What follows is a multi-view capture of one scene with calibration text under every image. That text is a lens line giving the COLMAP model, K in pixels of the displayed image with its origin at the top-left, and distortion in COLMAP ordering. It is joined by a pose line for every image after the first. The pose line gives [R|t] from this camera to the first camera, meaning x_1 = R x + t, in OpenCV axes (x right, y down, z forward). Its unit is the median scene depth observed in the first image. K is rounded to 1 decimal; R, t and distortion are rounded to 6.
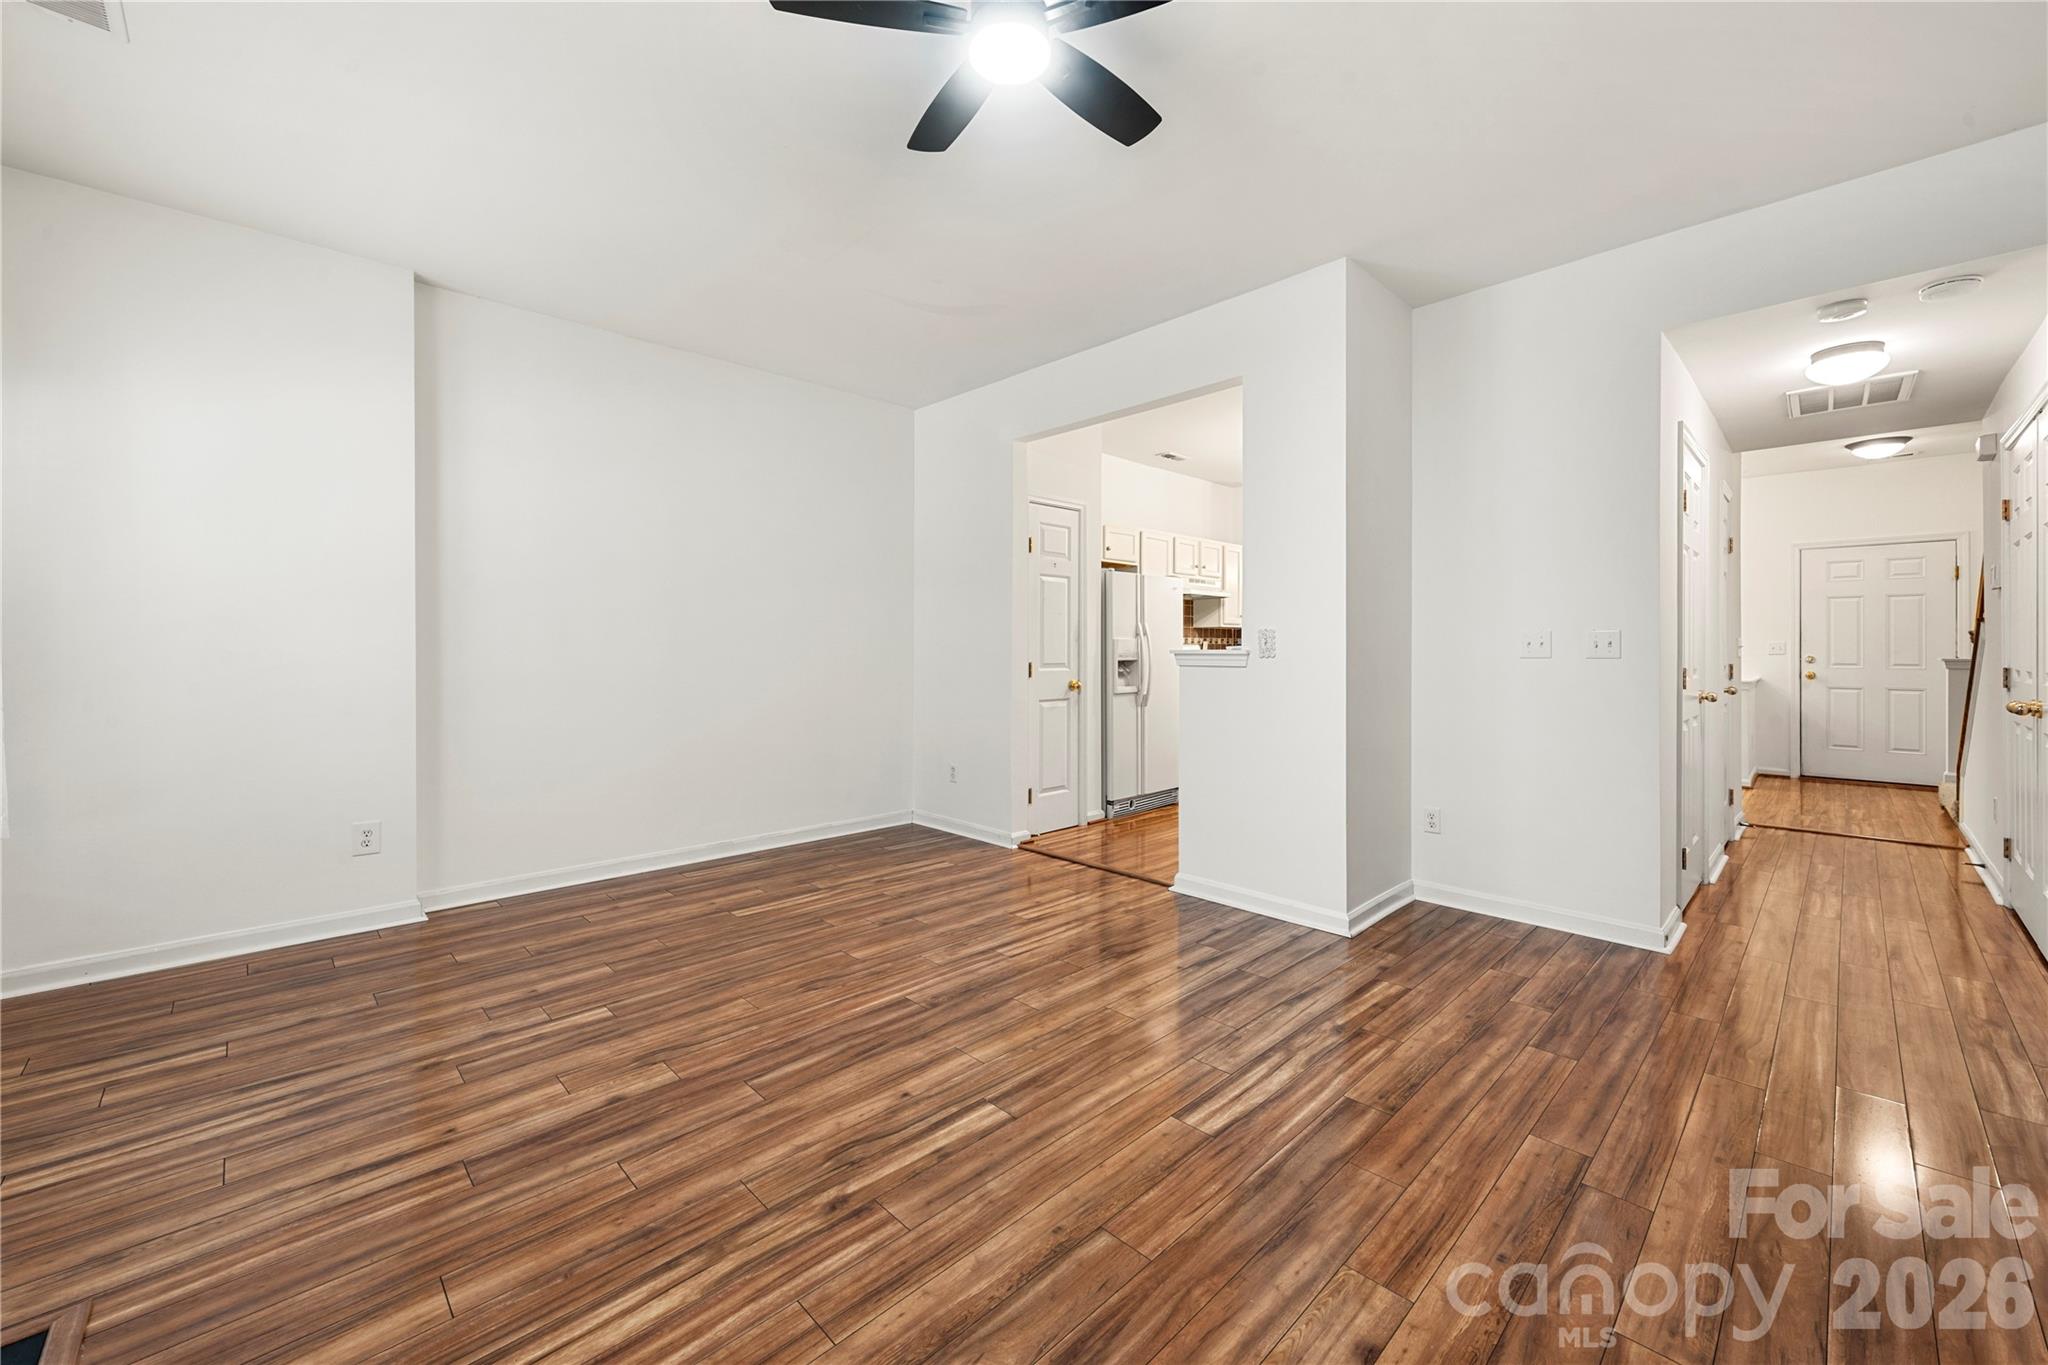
lens RADIAL K [[810.6, 0, 1034.1], [0, 810.6, 647.5], [0, 0, 1]] dist [0.003166, 0.000182]
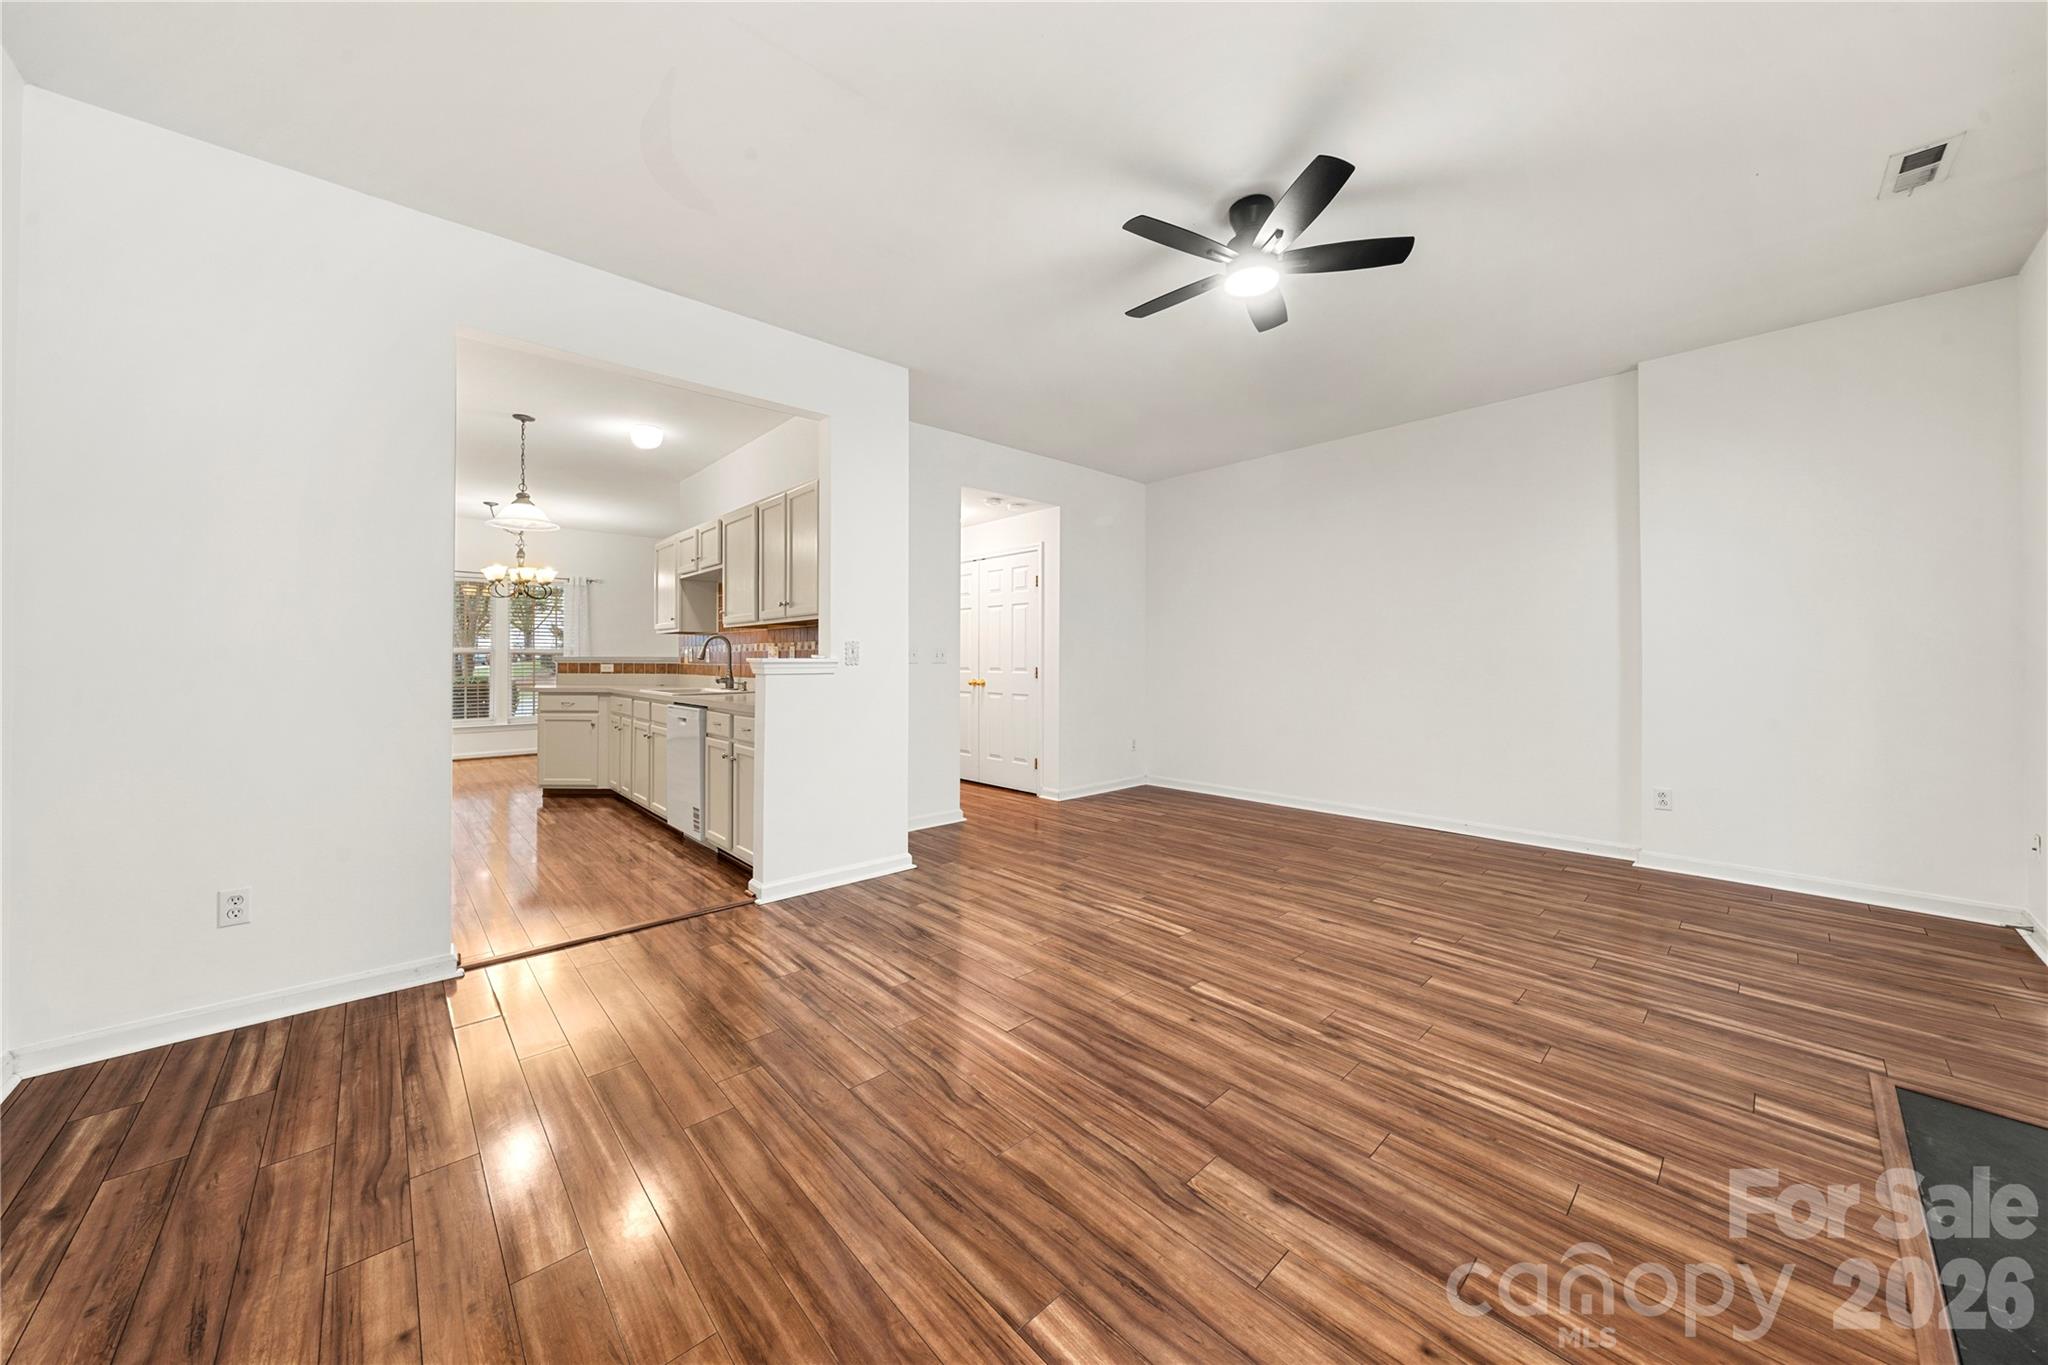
lens RADIAL K [[695.3, 0, 1012.8], [0, 695.3, 663.8], [0, 0, 1]] dist [-0.000753, -0.000158]
pose [[0.041251, -0.008625, 0.999112, -1.189550], [-0.003519, 0.999955, 0.008778, 0.000353], [-0.999143, -0.003878, 0.041219, 1.198476]]
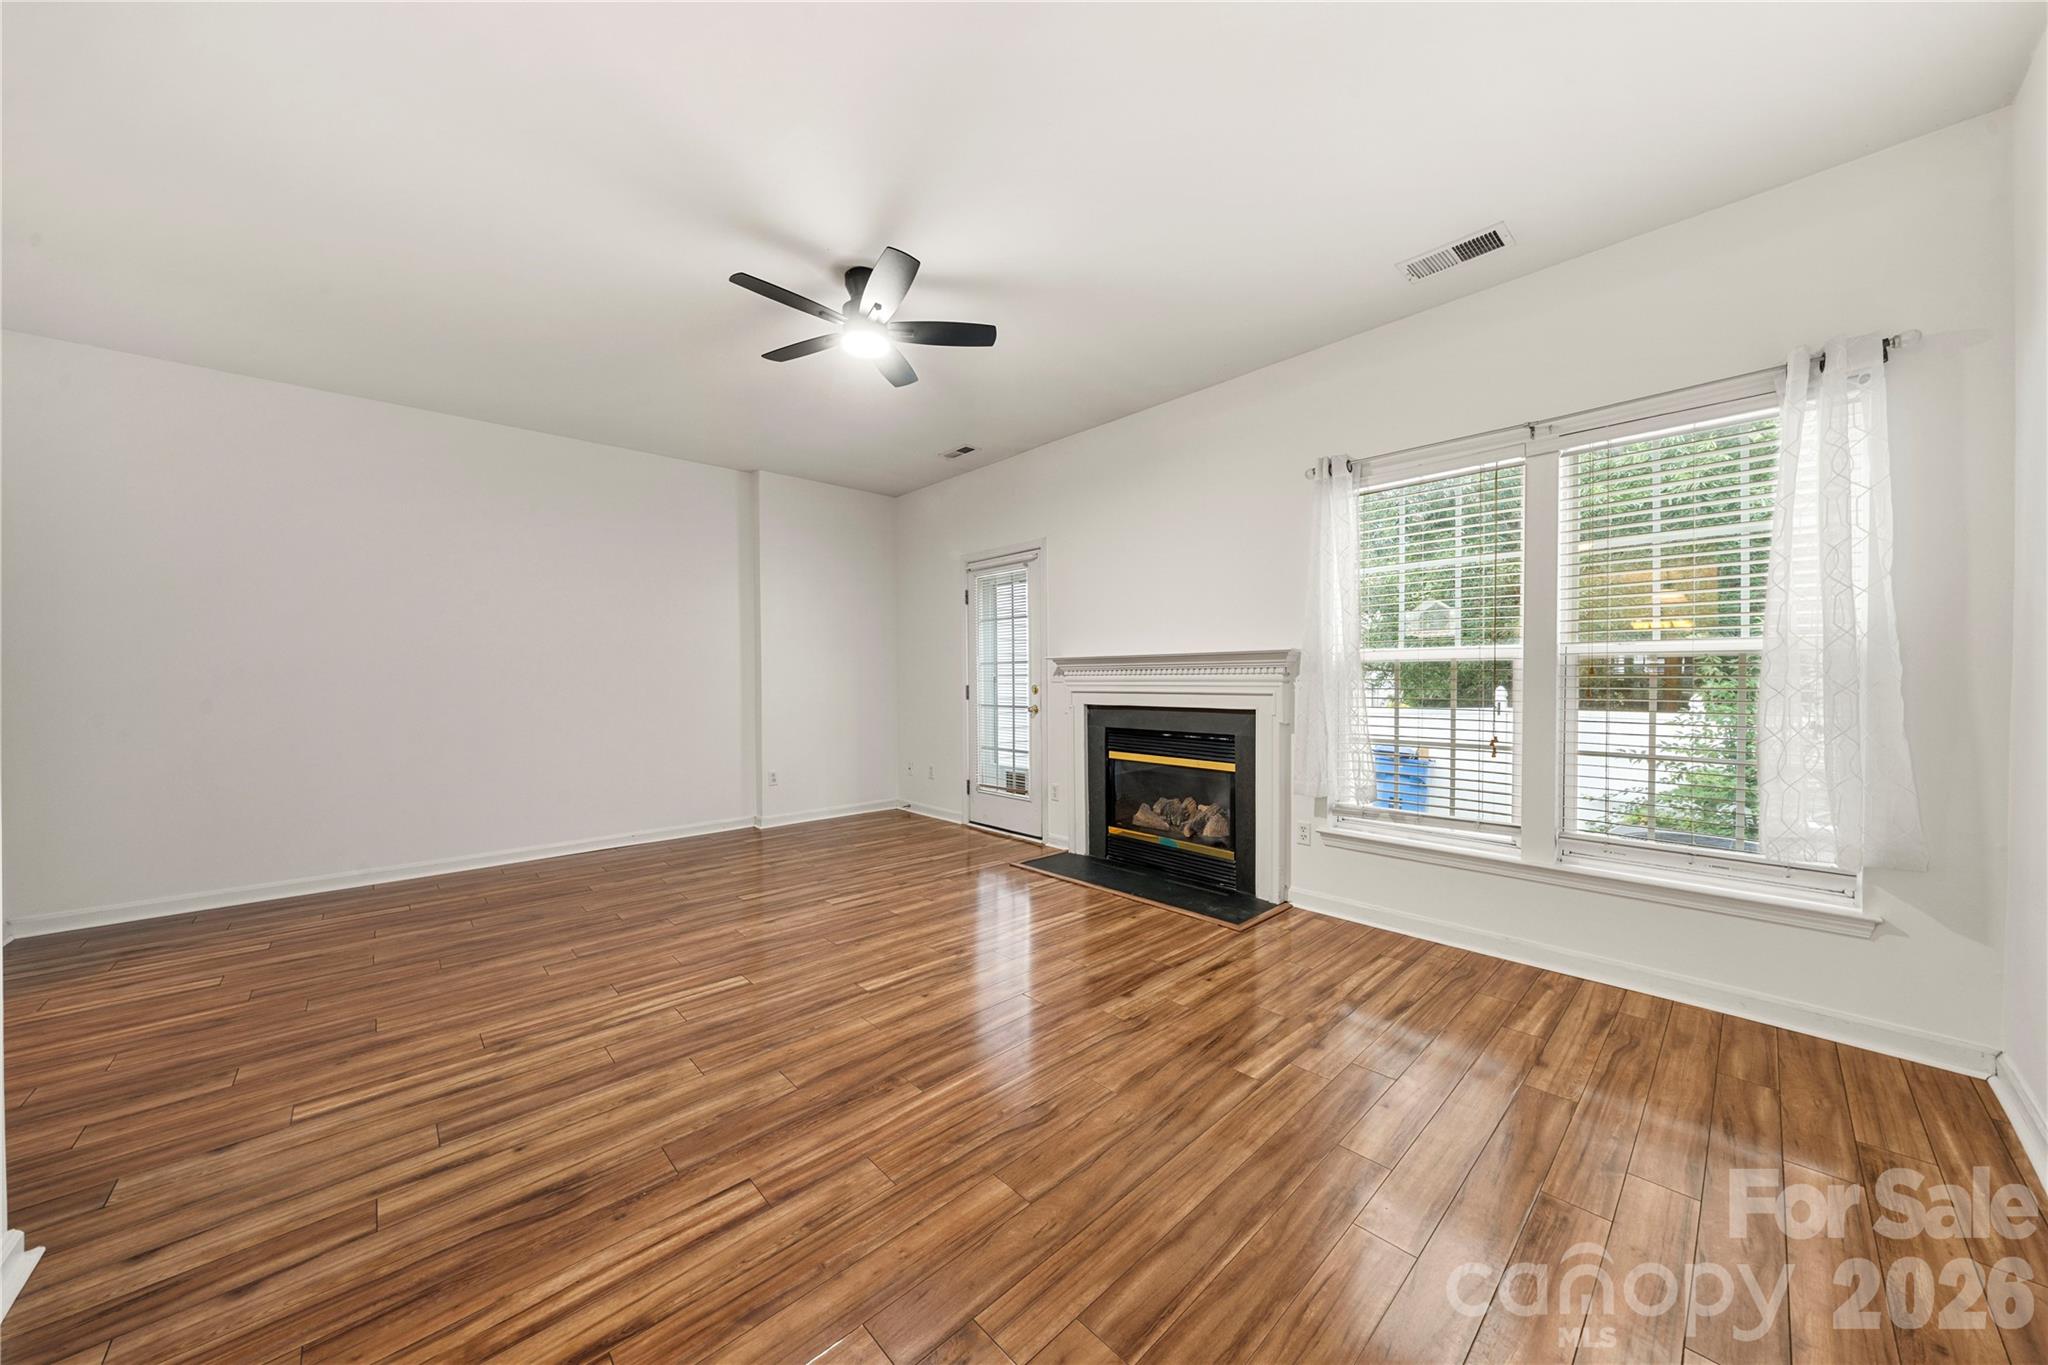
lens RADIAL K [[695.3, 0, 1017.3], [0, 695.3, 686.2], [0, 0, 1]] dist [-0.000753, -0.000158]
pose [[-0.999226, 0.003565, 0.039170, -0.357734], [0.003759, 0.999981, 0.004891, 0.008343], [-0.039152, 0.005034, -0.999221, 2.136839]]
